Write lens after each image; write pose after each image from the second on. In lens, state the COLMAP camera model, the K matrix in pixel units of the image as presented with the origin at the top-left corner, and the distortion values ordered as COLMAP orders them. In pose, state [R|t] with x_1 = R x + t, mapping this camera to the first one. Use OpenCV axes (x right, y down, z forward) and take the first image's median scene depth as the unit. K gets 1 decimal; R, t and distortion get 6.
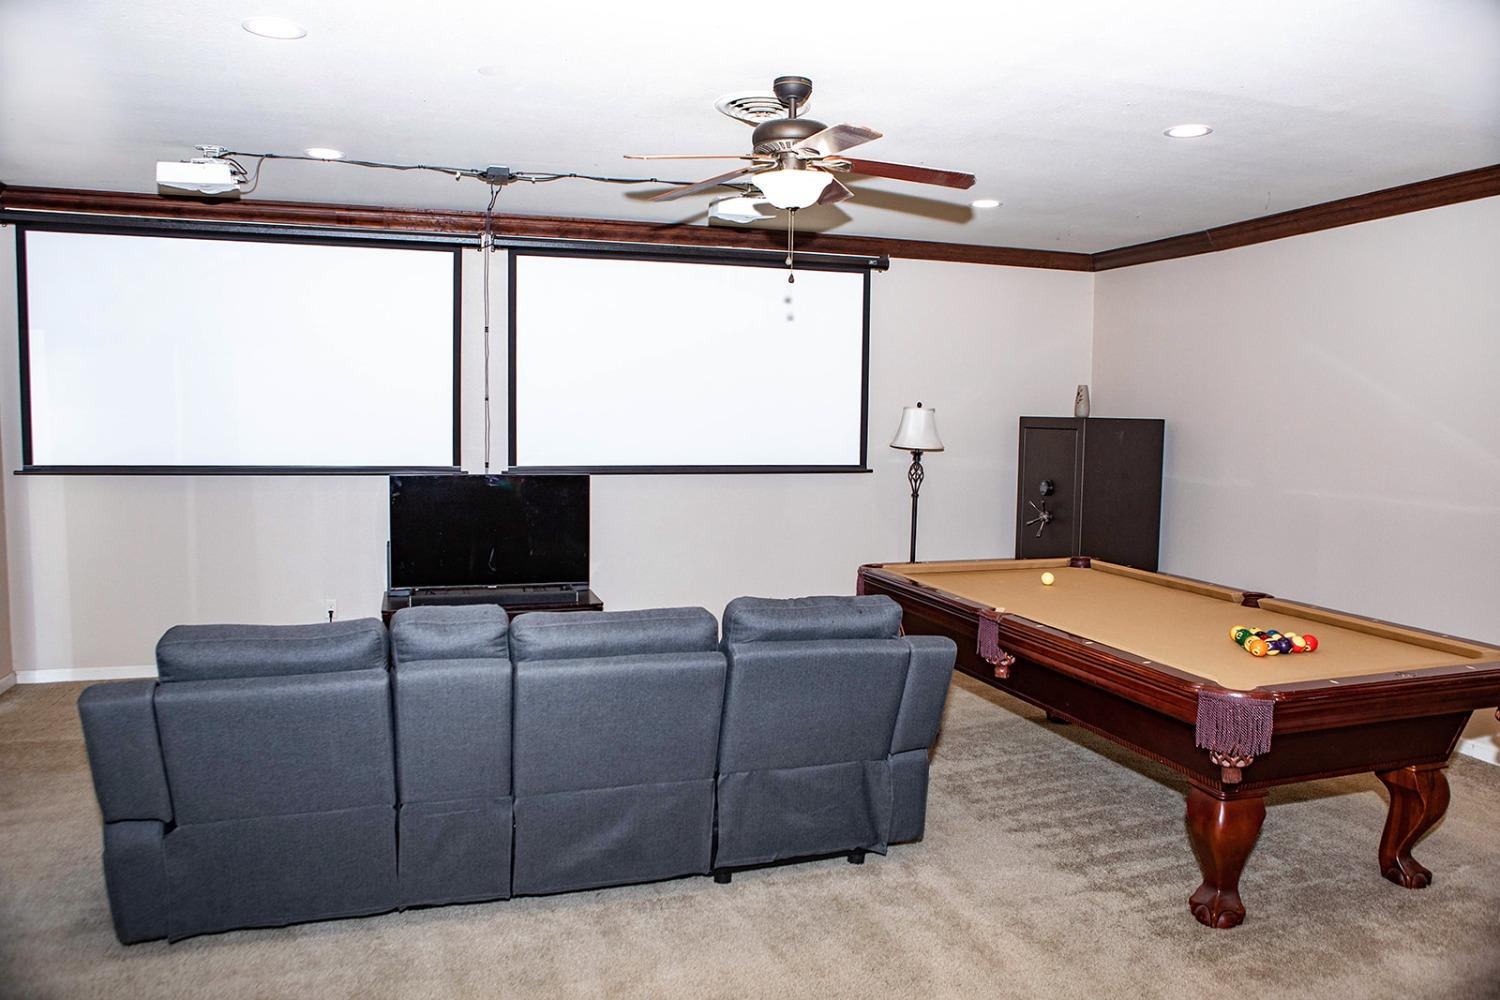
lens RADIAL K [[1050.8, 0, 739.7], [0, 1050.8, 504.7], [0, 0, 1]] dist [-0.102117, 0.086538]
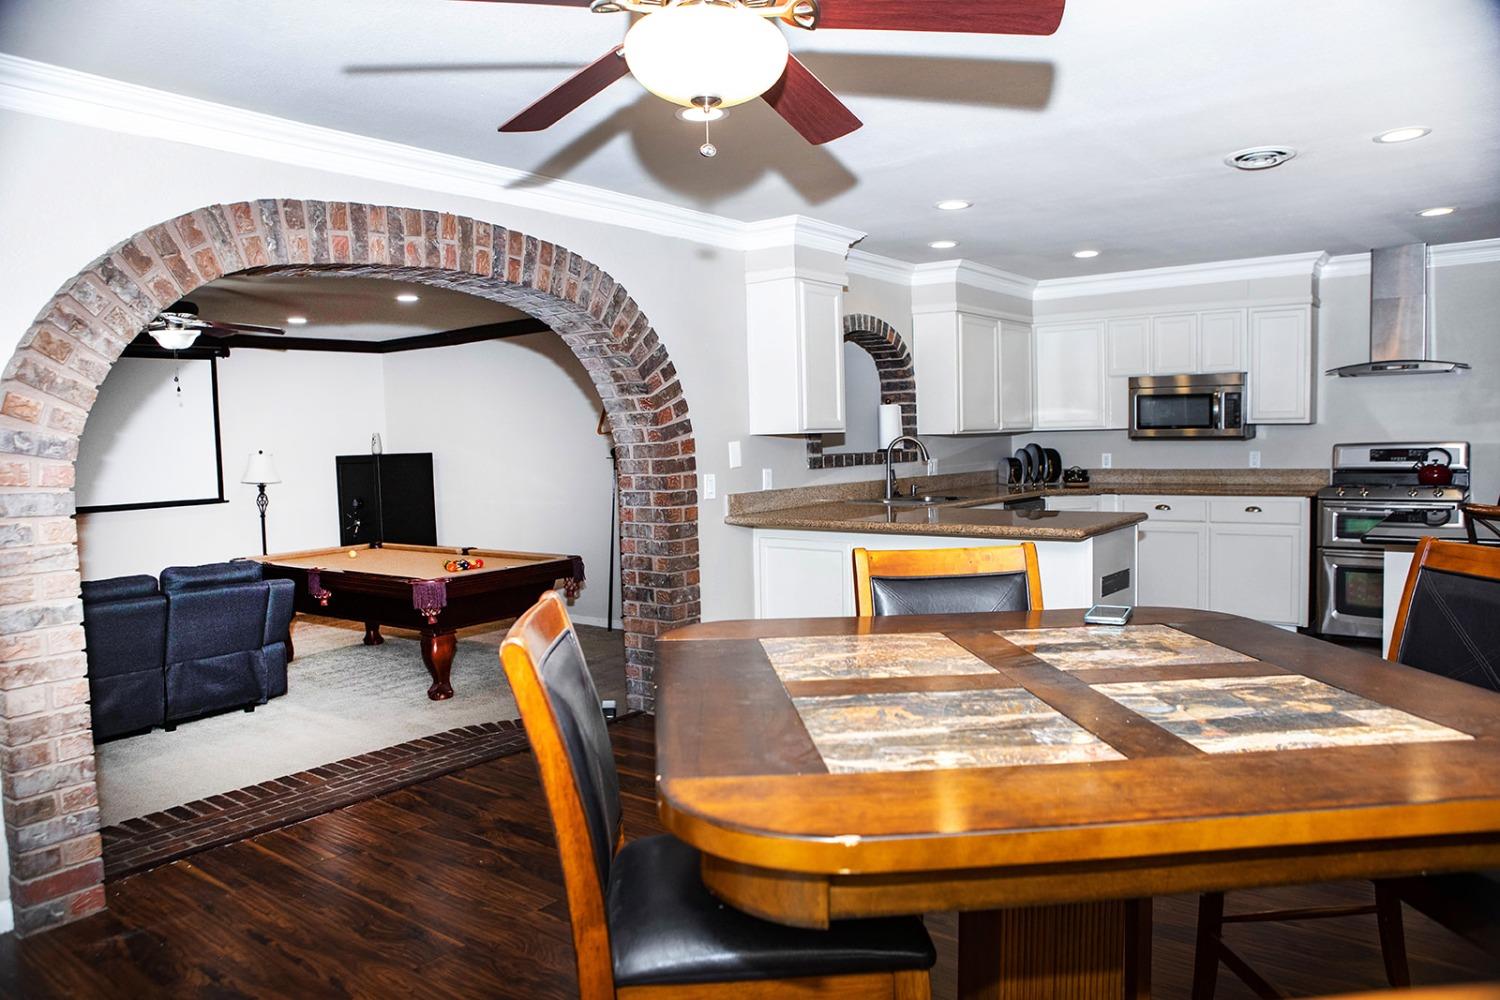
lens RADIAL K [[1050.8, 0, 739.7], [0, 1050.8, 504.7], [0, 0, 1]] dist [-0.102117, 0.086538]
pose [[0.821278, -0.077080, 0.565298, -0.155648], [0.093018, 0.995664, 0.000622, 0.059594], [-0.562894, 0.052073, 0.824887, -0.880213]]
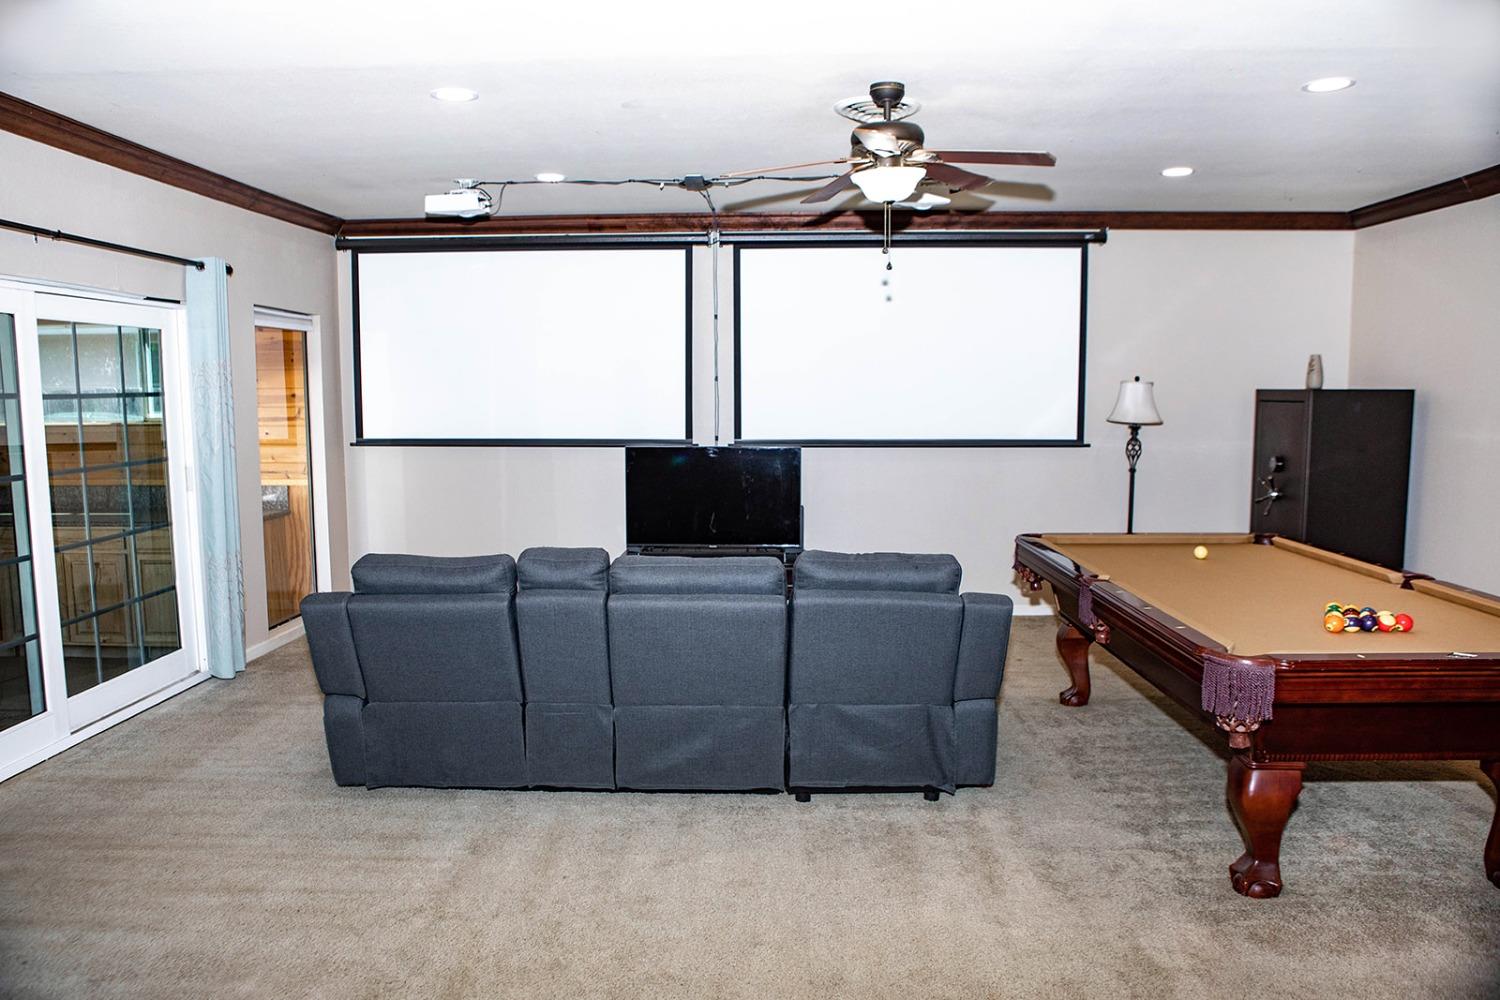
lens RADIAL K [[1050.8, 0, 739.7], [0, 1050.8, 504.7], [0, 0, 1]] dist [-0.102117, 0.086538]
pose [[0.941434, 0.020543, -0.336571, 0.261848], [-0.013565, 0.999642, 0.023071, 0.010858], [0.336924, -0.017155, 0.941376, -0.085067]]
